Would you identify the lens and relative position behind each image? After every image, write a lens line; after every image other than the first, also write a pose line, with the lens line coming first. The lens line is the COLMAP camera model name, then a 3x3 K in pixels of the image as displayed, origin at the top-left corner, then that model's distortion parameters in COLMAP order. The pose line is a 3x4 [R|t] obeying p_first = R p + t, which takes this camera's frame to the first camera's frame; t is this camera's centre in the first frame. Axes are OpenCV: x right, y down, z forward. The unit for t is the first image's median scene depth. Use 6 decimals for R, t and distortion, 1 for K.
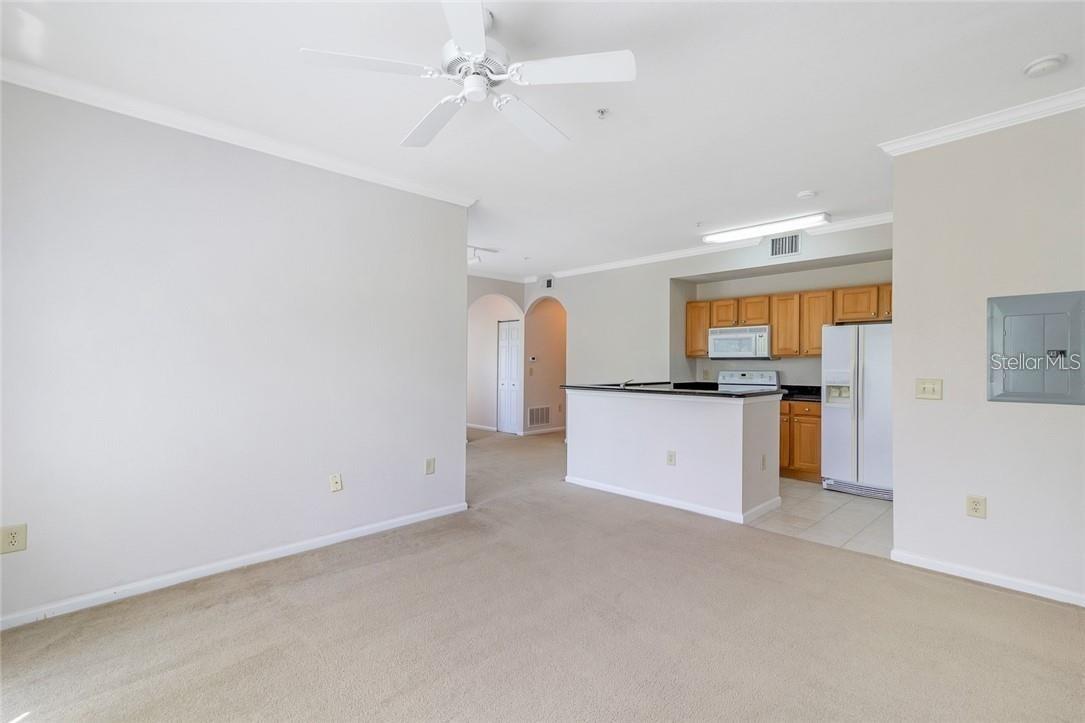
lens RADIAL K [[486.2, 0, 526.8], [0, 486.2, 362.8], [0, 0, 1]] dist [0.010296, 0.000105]
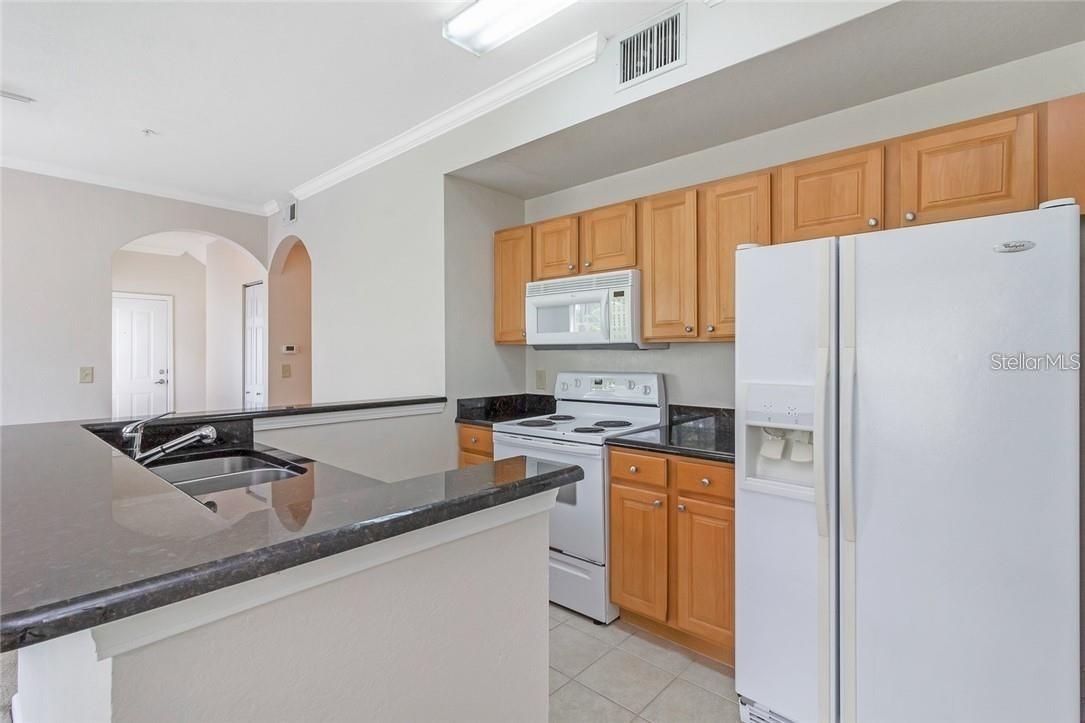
lens RADIAL K [[502.2, 0, 540.6], [0, 502.2, 354.8], [0, 0, 1]] dist [0.001142, 0.000072]
pose [[0.995394, -0.005226, 0.095731, 0.369186], [0.004985, 0.999984, 0.002755, -0.002821], [-0.095744, -0.002265, 0.995403, 0.563153]]
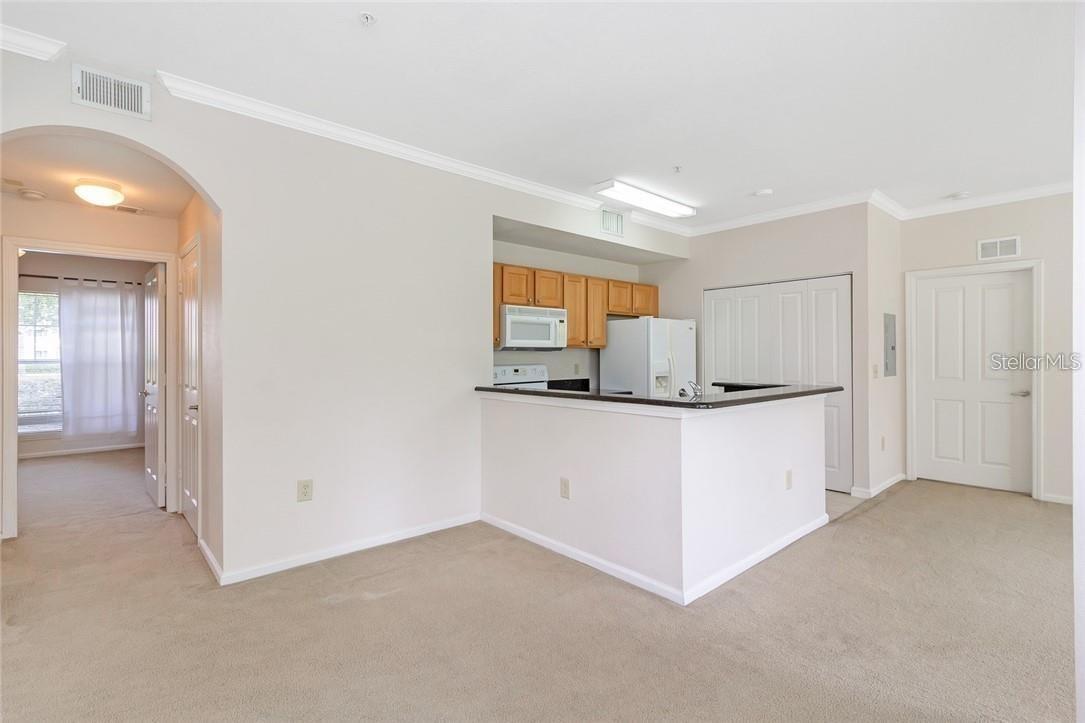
lens RADIAL K [[502.2, 0, 540.6], [0, 502.2, 354.8], [0, 0, 1]] dist [0.001142, 0.000072]
pose [[0.026812, -0.006215, 0.999621, -0.355061], [0.003290, 0.999976, 0.006129, -0.004791], [-0.999635, 0.003125, 0.026832, 1.012535]]
